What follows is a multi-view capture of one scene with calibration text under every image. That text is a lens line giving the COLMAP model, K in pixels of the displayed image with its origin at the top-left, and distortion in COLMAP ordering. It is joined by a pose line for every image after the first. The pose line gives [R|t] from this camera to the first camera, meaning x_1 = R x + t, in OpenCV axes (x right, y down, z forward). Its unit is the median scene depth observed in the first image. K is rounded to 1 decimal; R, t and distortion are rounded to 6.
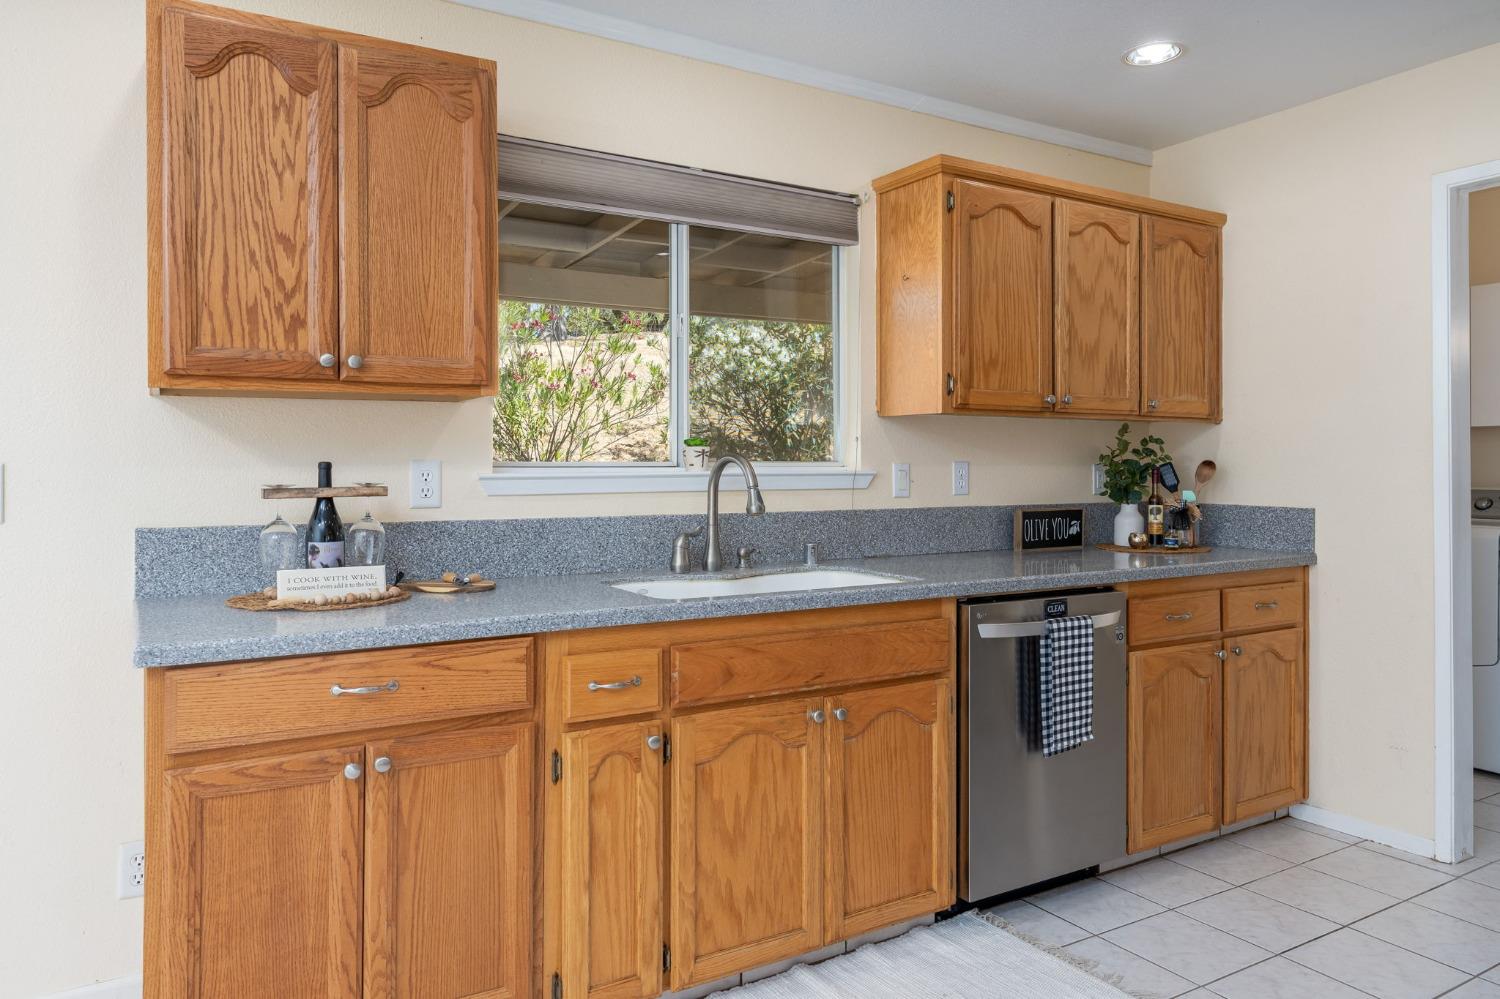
lens RADIAL K [[1004.1, 0, 751.8], [0, 1004.1, 455.5], [0, 0, 1]] dist [-0.002640, 0.000461]
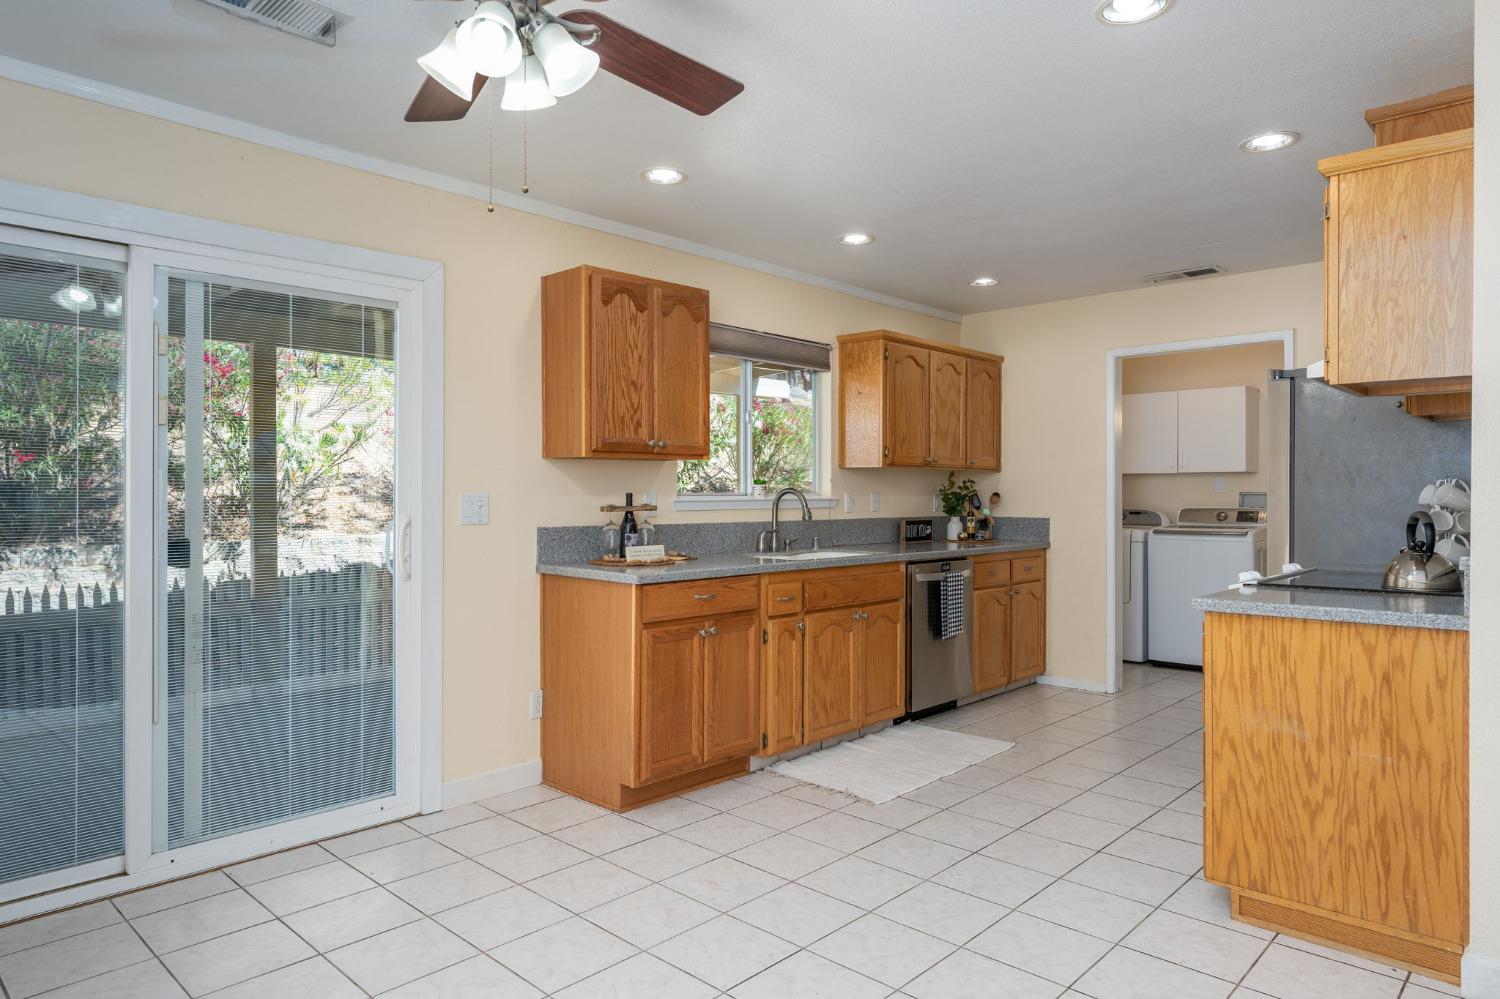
lens RADIAL K [[913.5, 0, 746.0], [0, 913.5, 491.2], [0, 0, 1]] dist [-0.001969, -0.000452]
pose [[0.965272, 0.002875, 0.261231, -0.649616], [-0.004695, 0.999969, 0.006346, -0.009146], [-0.261205, -0.007352, 0.965255, -0.753415]]
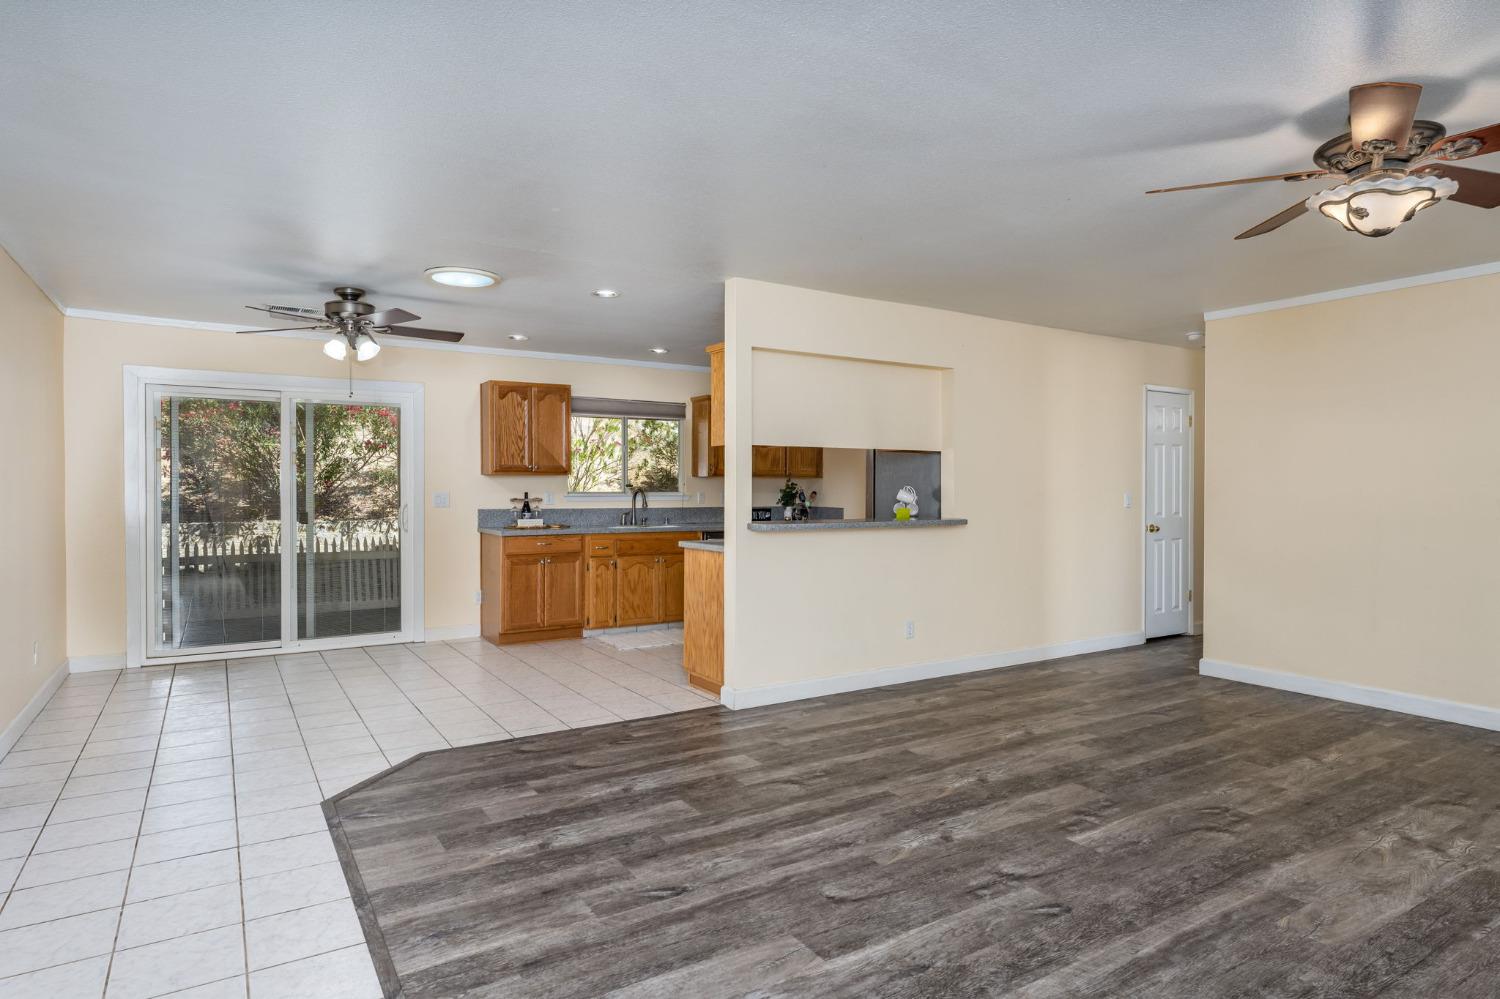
lens RADIAL K [[852.5, 0, 750.0], [0, 852.5, 499.5], [0, 0, 1]] dist [0.000959, -0.000744]
pose [[0.999843, 0.001932, 0.017621, 0.355540], [-0.002353, 0.999712, 0.023899, -0.043772], [-0.017570, -0.023937, 0.999559, -2.176426]]
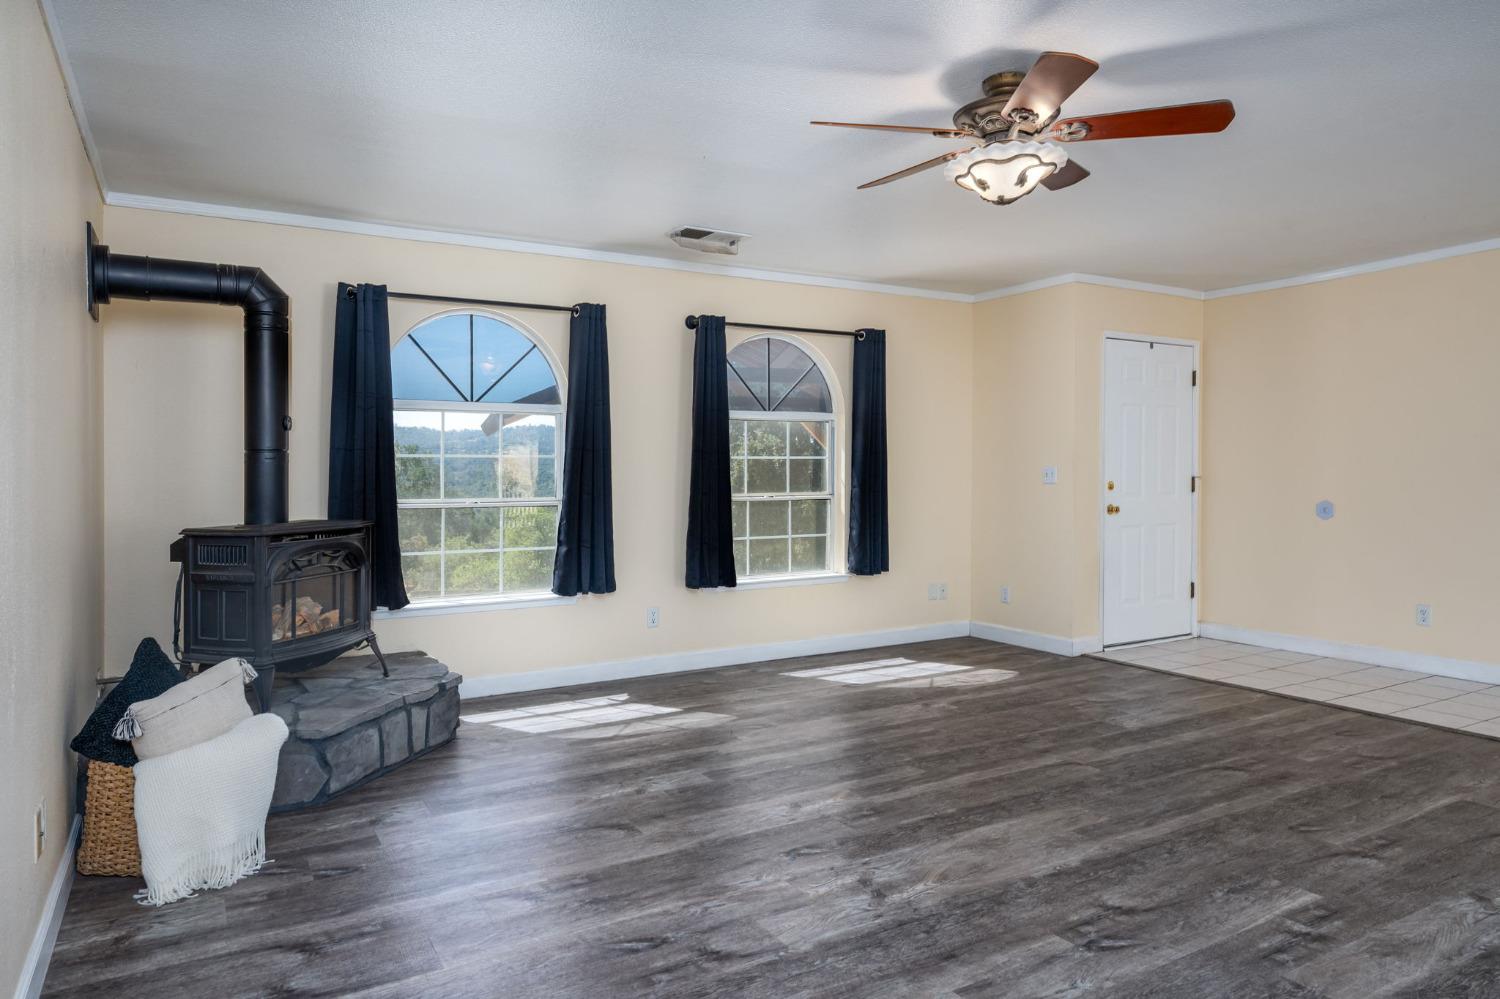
lens RADIAL K [[960.1, 0, 757.2], [0, 960.1, 468.4], [0, 0, 1]] dist [-0.002161, 0.001045]
pose [[-0.999952, 0.006278, 0.007466, 1.547693], [0.006202, 0.999929, -0.010196, 0.006022], [-0.007530, -0.010149, -0.999920, 0.308184]]
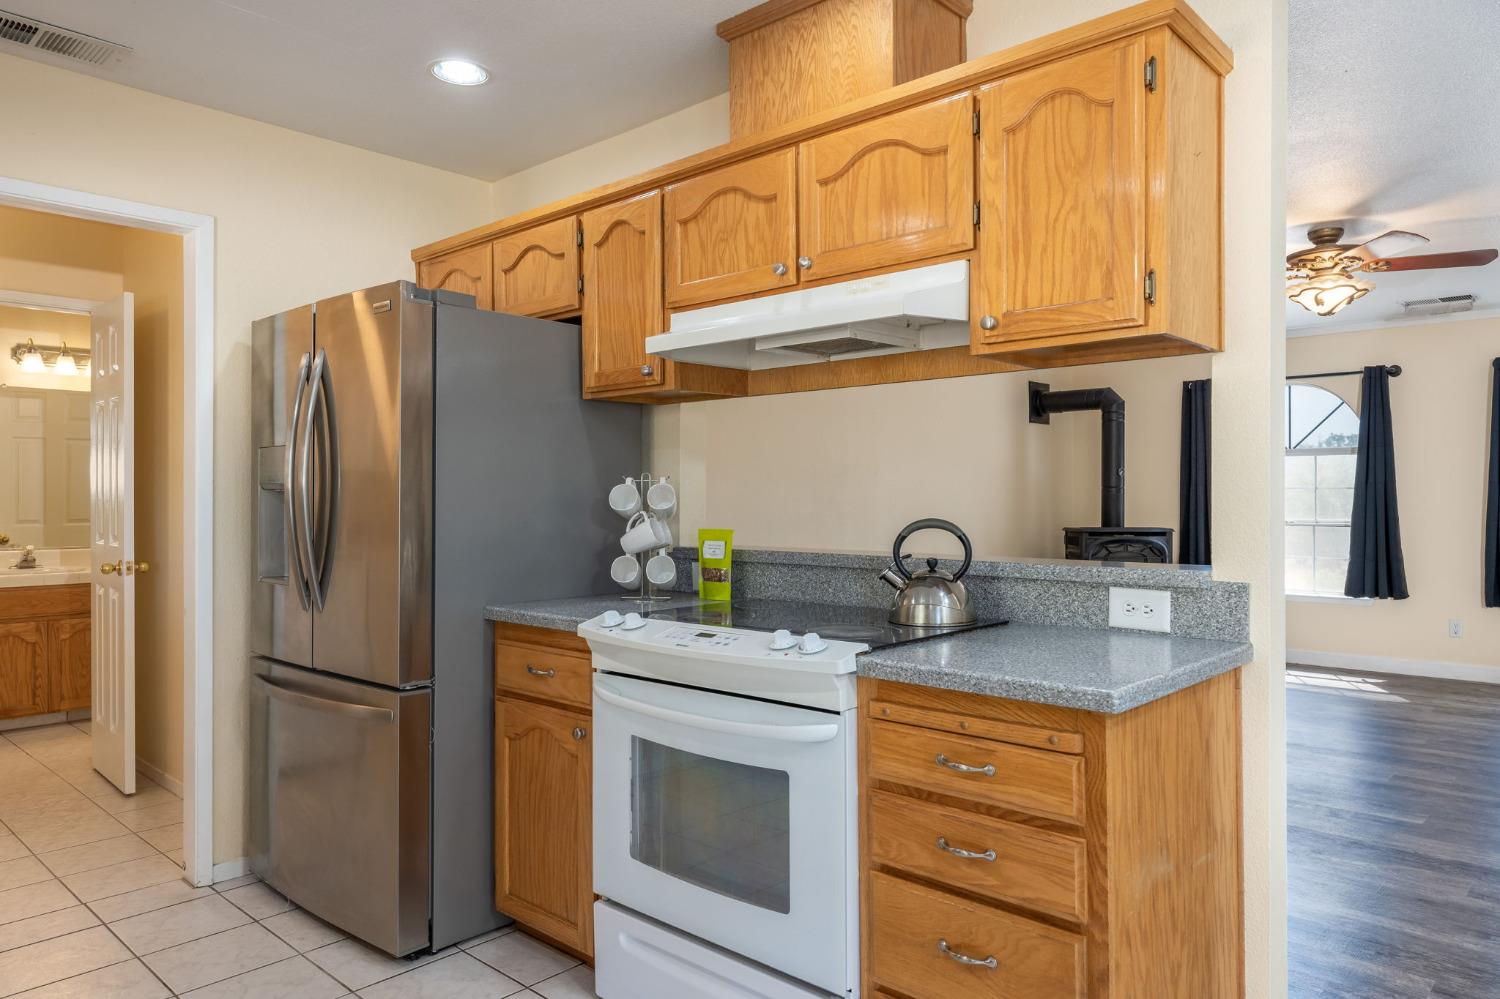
lens RADIAL K [[999.6, 0, 747.2], [0, 999.6, 488.5], [0, 0, 1]] dist [-0.006076, -0.000907]
pose [[-0.272831, 0.010980, 0.961999, -0.377477], [-0.006489, 0.999891, -0.013253, 0.005364], [-0.962040, -0.009858, -0.272730, 0.626240]]
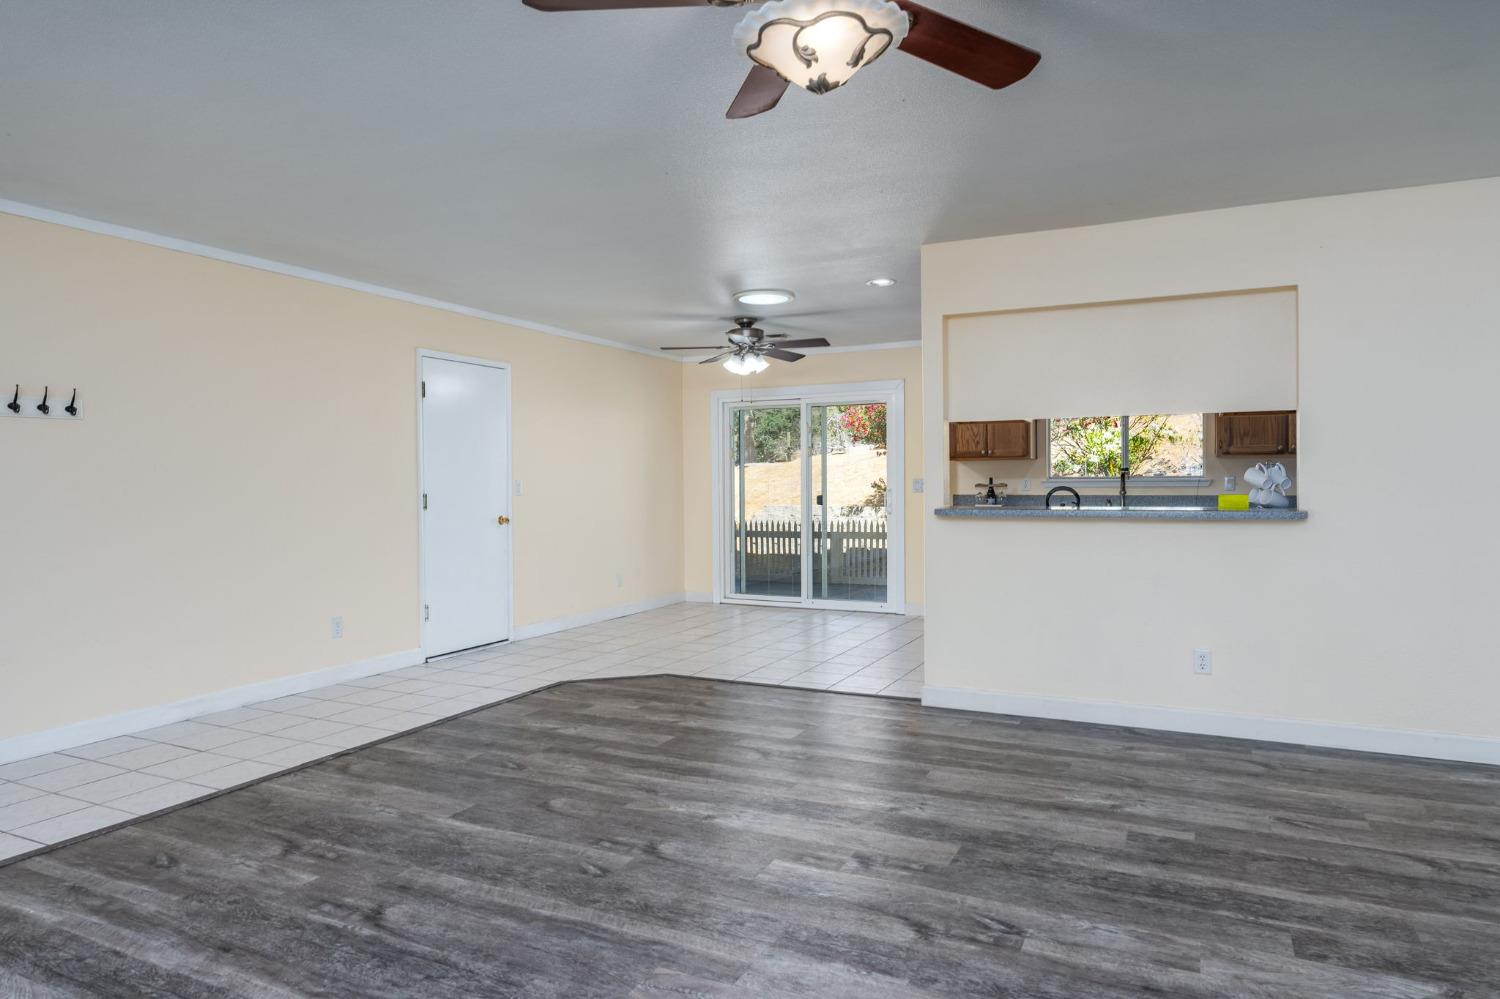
lens RADIAL K [[913.5, 0, 746.0], [0, 913.5, 491.2], [0, 0, 1]] dist [-0.001969, -0.000452]
pose [[0.535780, 0.005596, -0.844339, 1.915923], [0.015257, 0.999751, 0.016307, -0.012495], [0.844220, -0.021619, 0.535561, -1.562353]]
